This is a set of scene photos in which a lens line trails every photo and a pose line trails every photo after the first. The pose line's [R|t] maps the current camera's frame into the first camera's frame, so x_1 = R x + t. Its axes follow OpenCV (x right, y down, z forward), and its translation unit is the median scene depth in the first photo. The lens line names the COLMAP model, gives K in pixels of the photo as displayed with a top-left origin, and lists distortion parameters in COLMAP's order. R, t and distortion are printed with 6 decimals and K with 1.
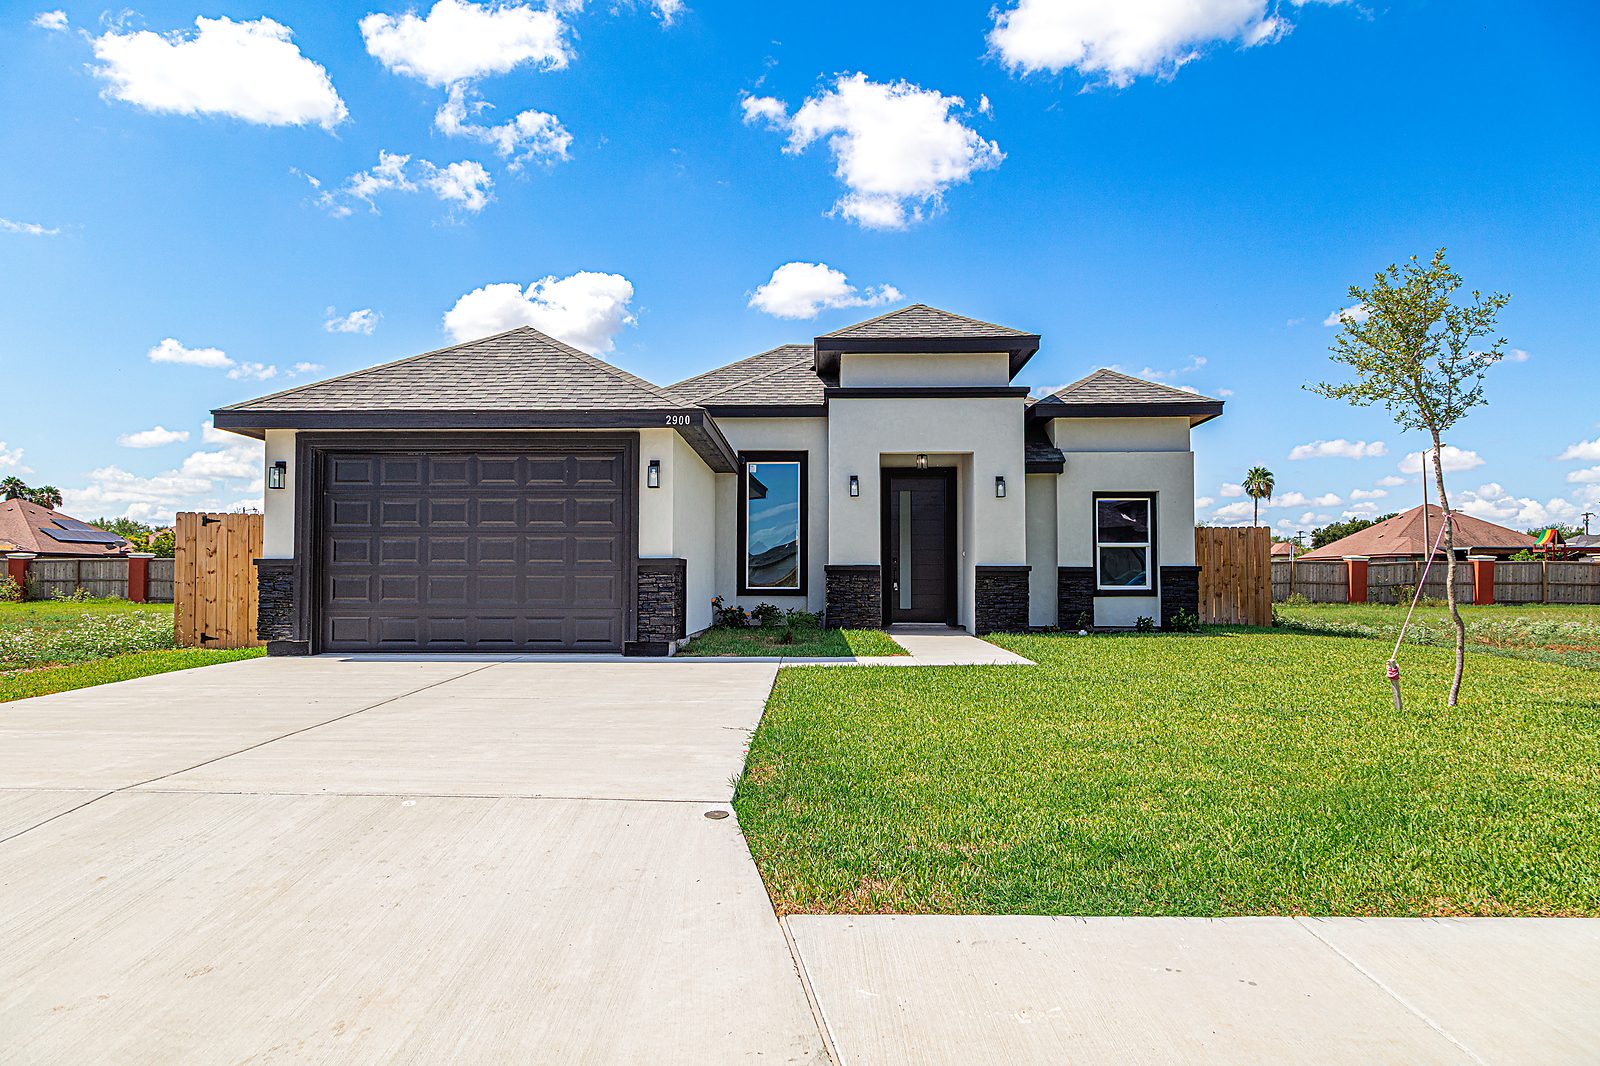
lens RADIAL K [[1053.0, 0, 791.1], [0, 1053.0, 536.9], [0, 0, 1]] dist [0.025121, 0.000771]
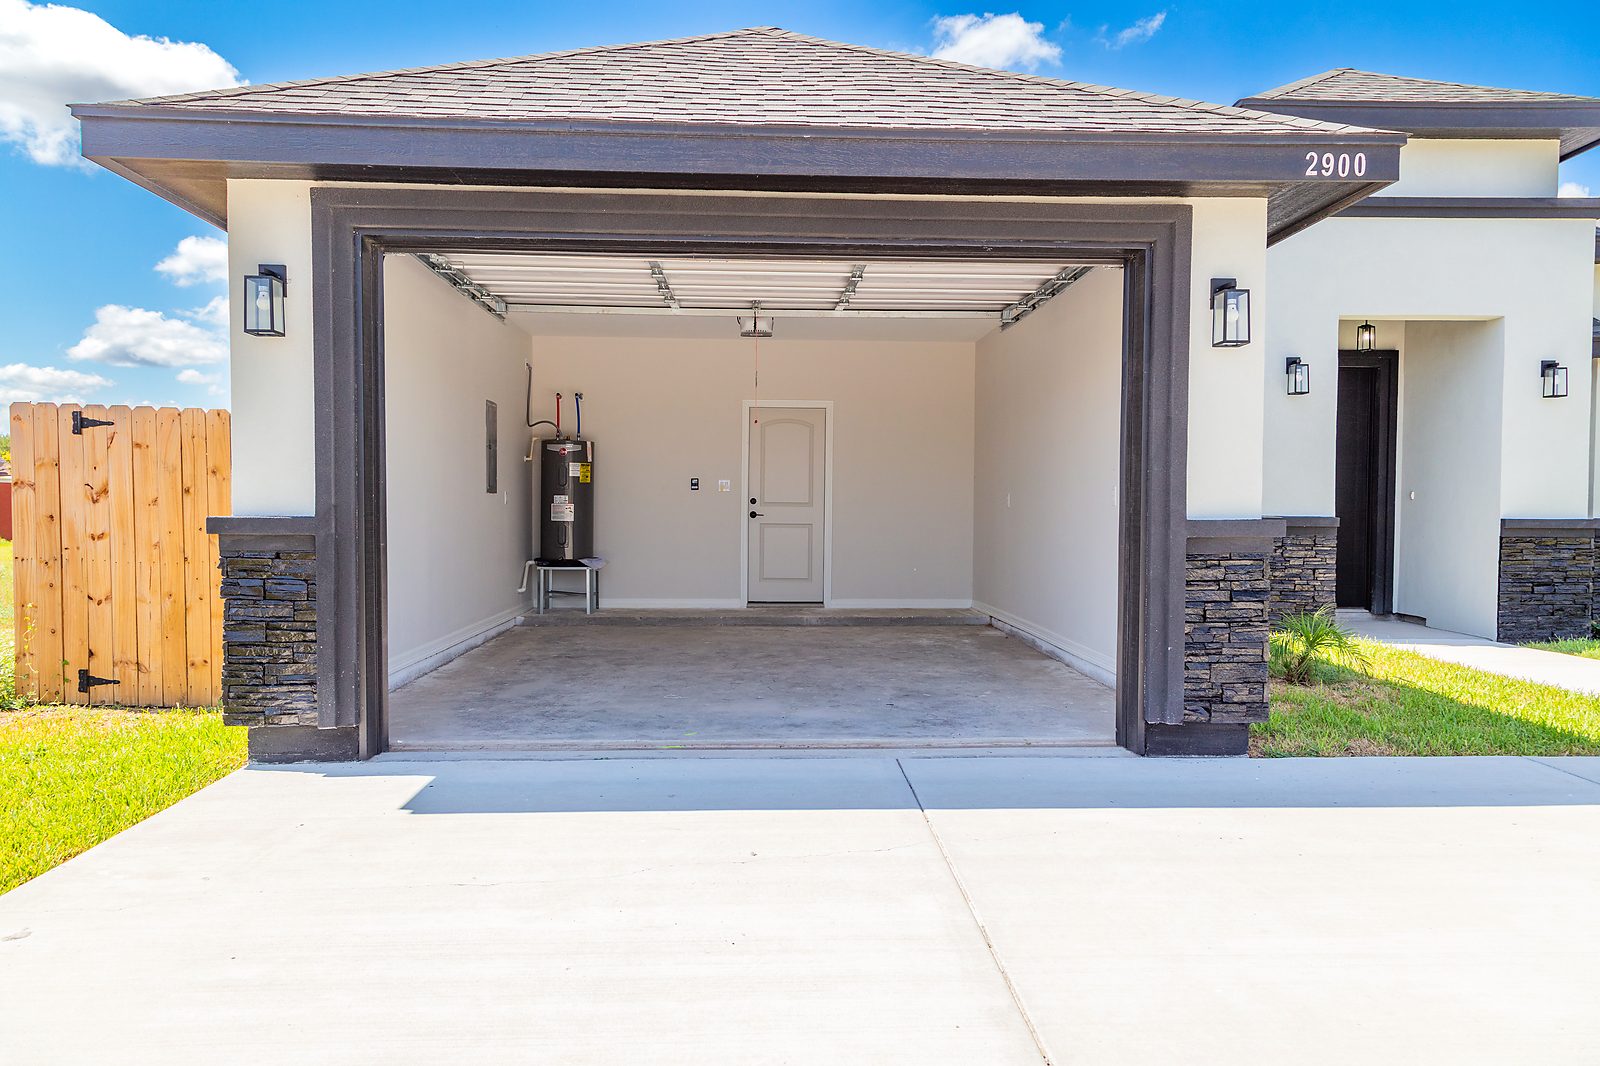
lens RADIAL K [[1053.0, 0, 808.1], [0, 1053.0, 531.3], [0, 0, 1]] dist [0.025121, 0.000771]
pose [[0.996892, 0.002151, 0.078754, -0.317818], [-0.007332, 0.997821, 0.065567, -0.001225], [-0.078442, -0.065941, 0.994735, 0.594951]]
